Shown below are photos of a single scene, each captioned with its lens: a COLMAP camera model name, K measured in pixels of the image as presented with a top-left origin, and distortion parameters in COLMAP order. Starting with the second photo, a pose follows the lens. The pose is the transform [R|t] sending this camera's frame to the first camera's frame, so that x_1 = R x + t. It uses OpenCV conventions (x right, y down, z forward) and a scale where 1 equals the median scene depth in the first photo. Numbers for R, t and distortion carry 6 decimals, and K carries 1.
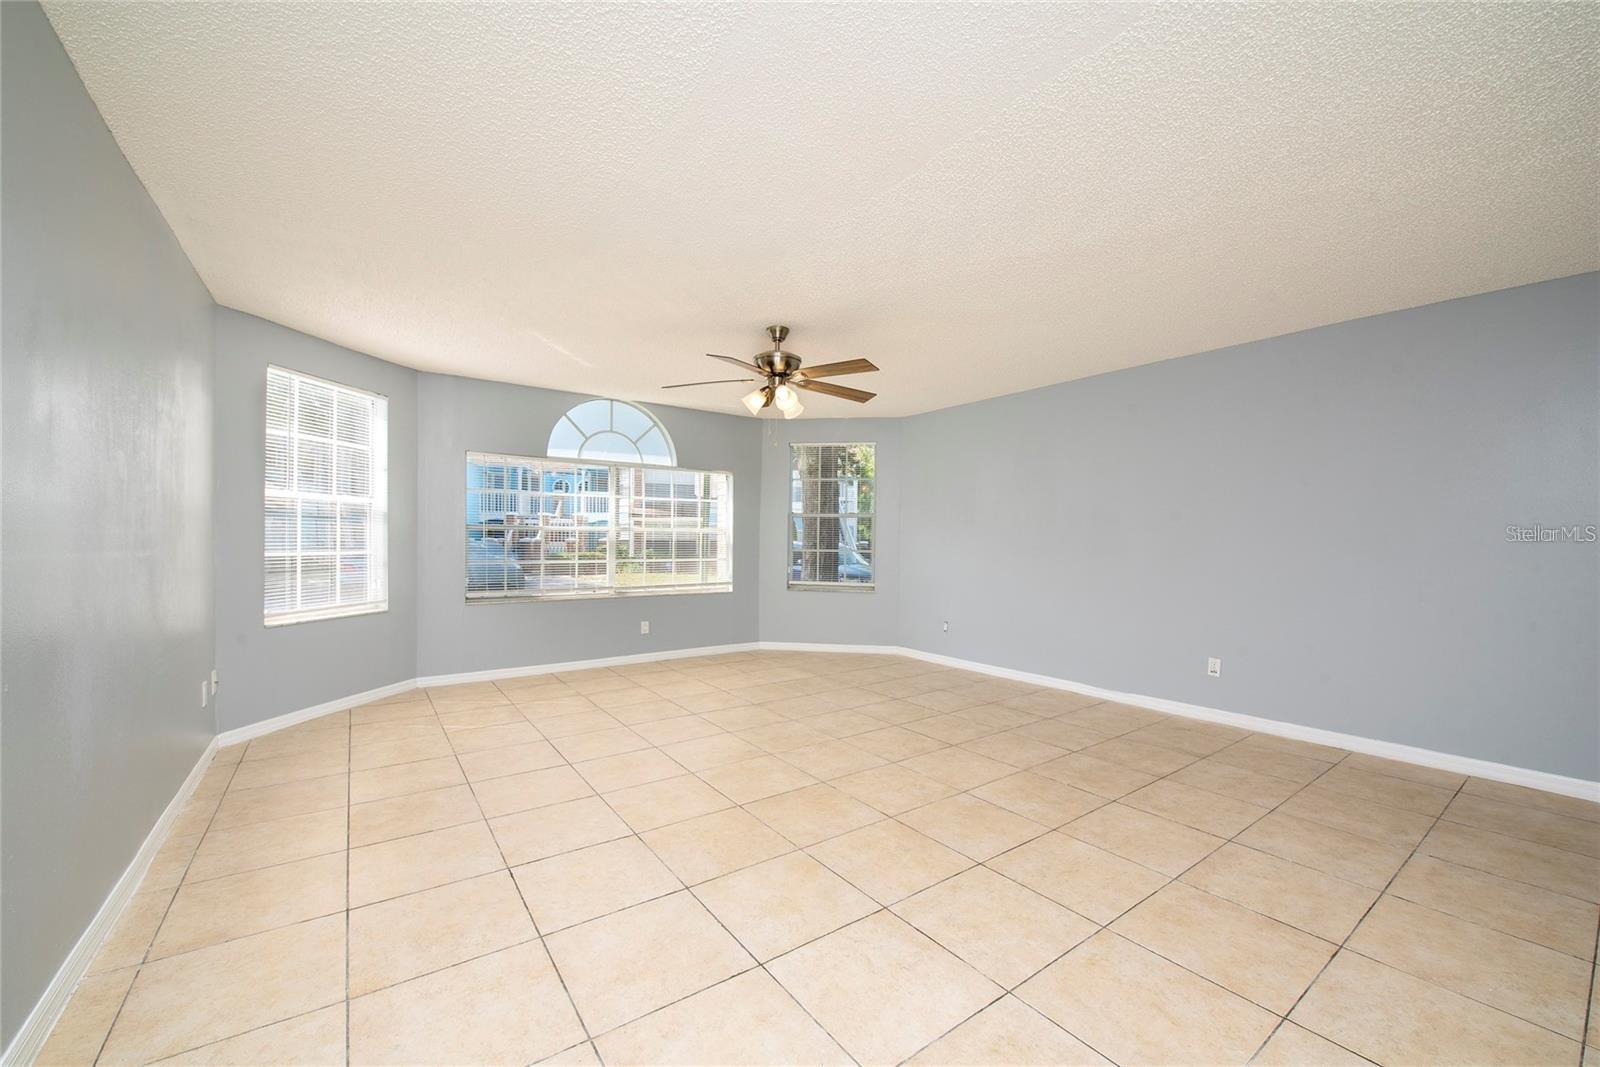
lens RADIAL K [[634.1, 0, 810.5], [0, 634.1, 537.2], [0, 0, 1]] dist [-0.022117, -0.000697]
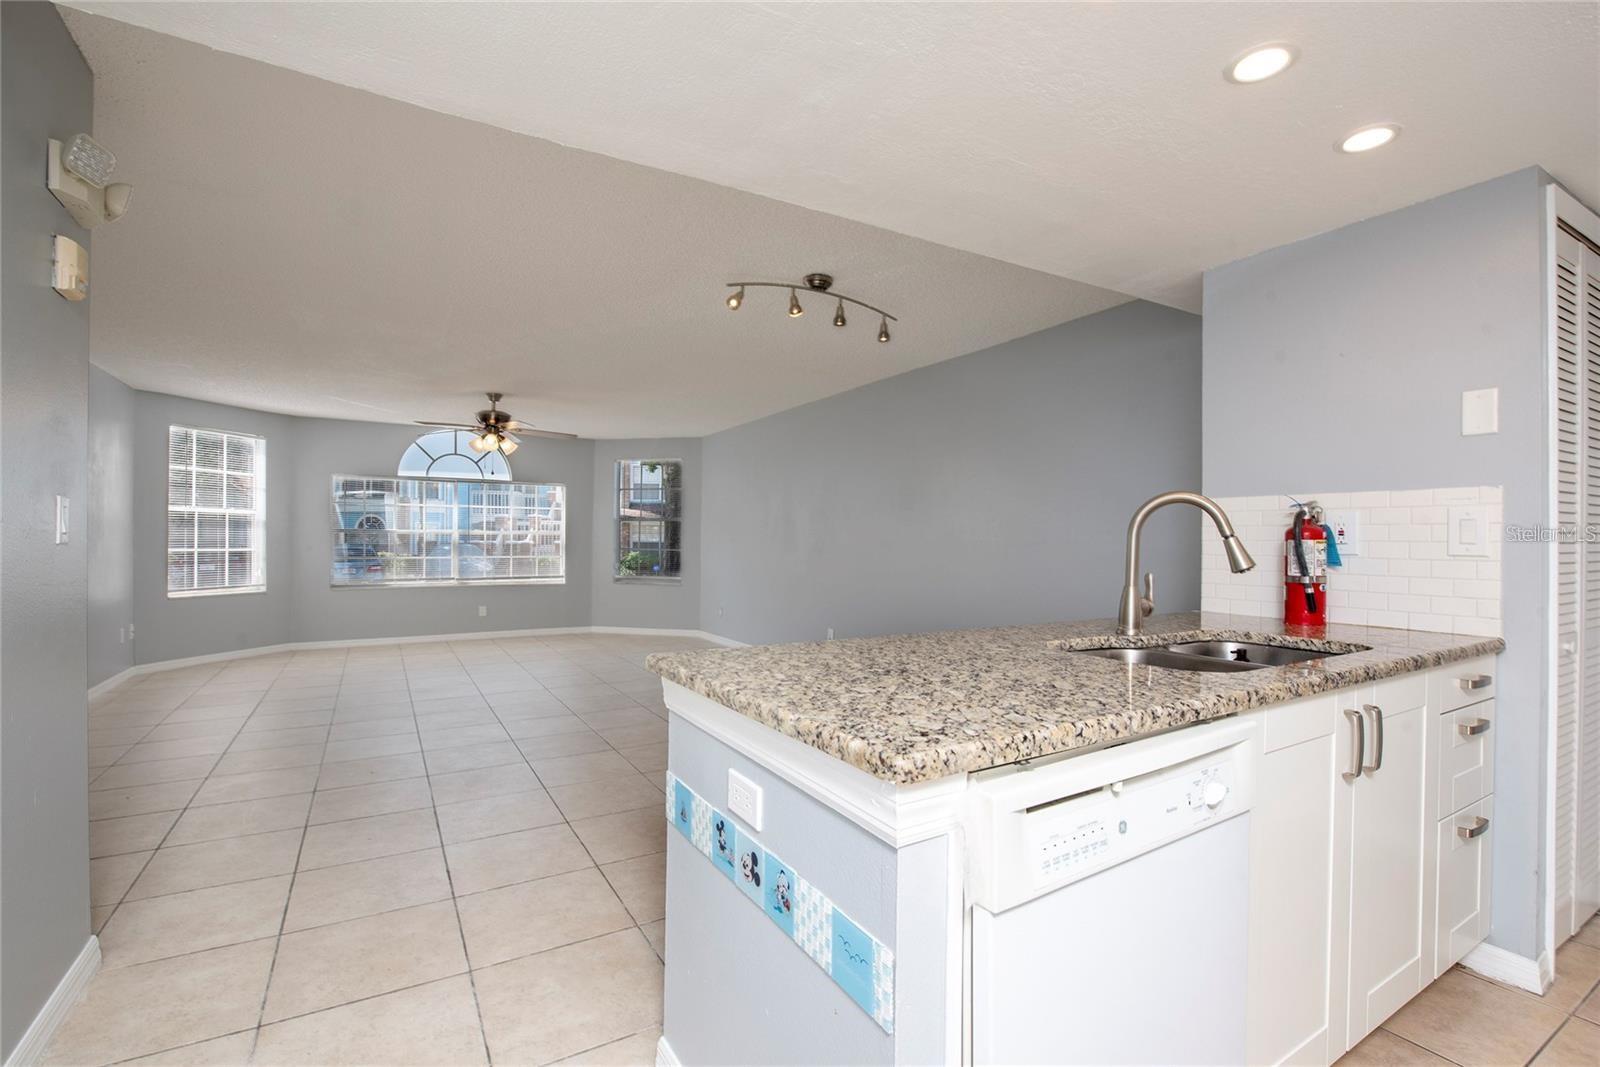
lens RADIAL K [[716.3, 0, 805.6], [0, 716.3, 542.9], [0, 0, 1]] dist [-0.001772, -0.000223]
pose [[0.996162, -0.001195, -0.087521, 0.655897], [0.001719, 0.999981, 0.005912, 0.001866], [0.087512, -0.006040, 0.996145, -0.468091]]
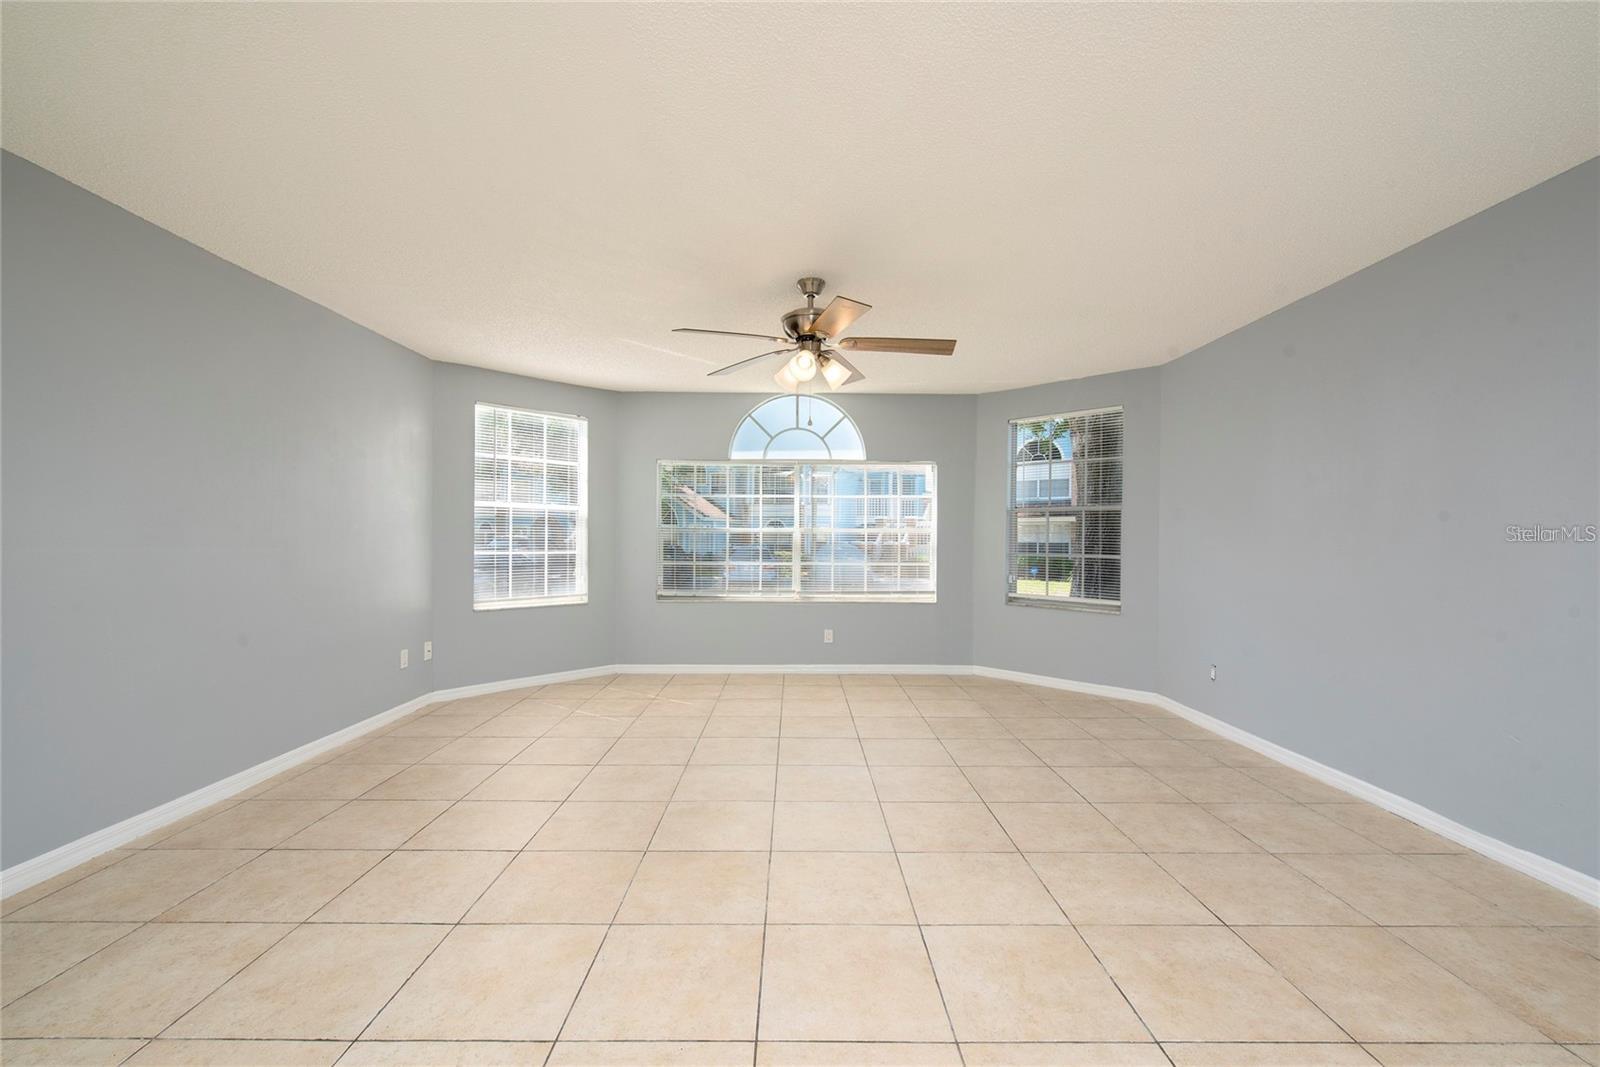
lens RADIAL K [[665.4, 0, 789.9], [0, 665.4, 543.4], [0, 0, 1]] dist [0.002898, -0.000575]
pose [[0.806575, 0.000367, -0.591132, 0.353094], [0.002664, 0.999987, 0.004255, 0.002949], [0.591126, -0.005007, 0.806564, 0.237979]]
